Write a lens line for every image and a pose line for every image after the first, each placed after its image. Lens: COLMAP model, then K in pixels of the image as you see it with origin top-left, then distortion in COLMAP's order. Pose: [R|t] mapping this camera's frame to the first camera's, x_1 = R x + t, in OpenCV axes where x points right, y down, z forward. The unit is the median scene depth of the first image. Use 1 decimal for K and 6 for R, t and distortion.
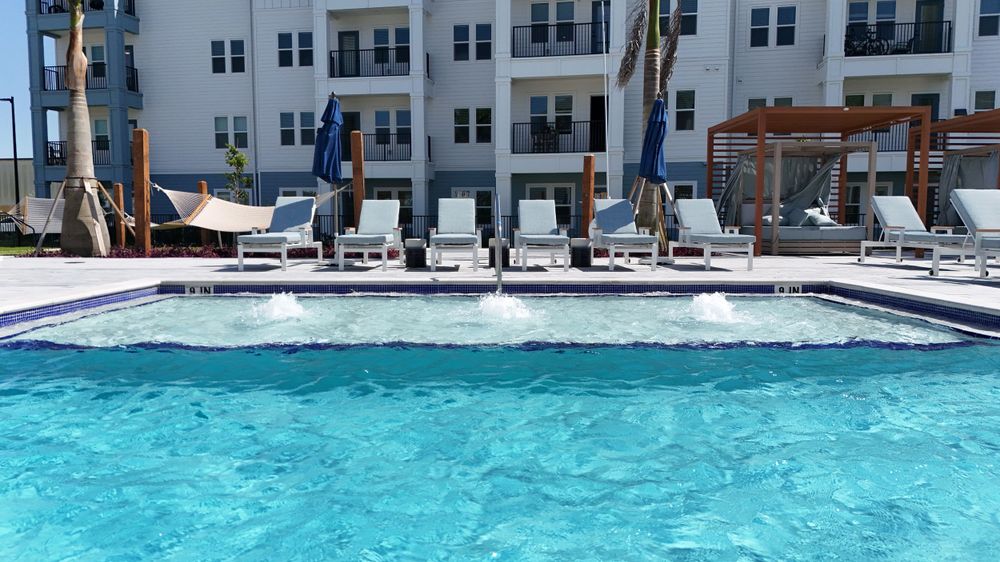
lens RADIAL K [[729.9, 0, 503.1], [0, 729.9, 279.4], [0, 0, 1]] dist [0.061497, -0.066698]
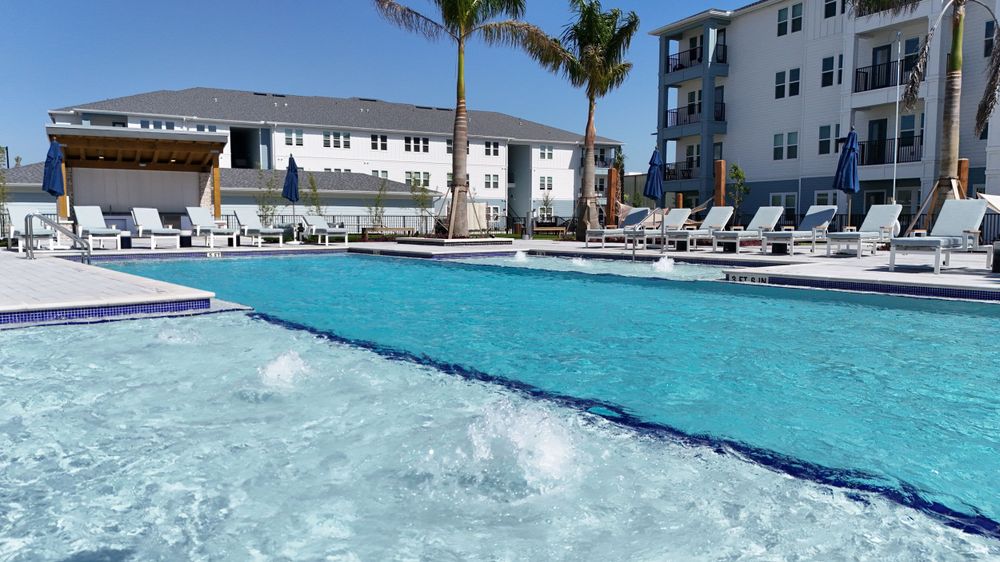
lens RADIAL K [[729.9, 0, 503.1], [0, 729.9, 279.4], [0, 0, 1]] dist [0.061497, -0.066698]
pose [[0.592418, 0.077861, -0.801860, 0.346647], [-0.077730, 0.996199, 0.039303, 0.004006], [0.801872, 0.039045, 0.596219, -0.075122]]
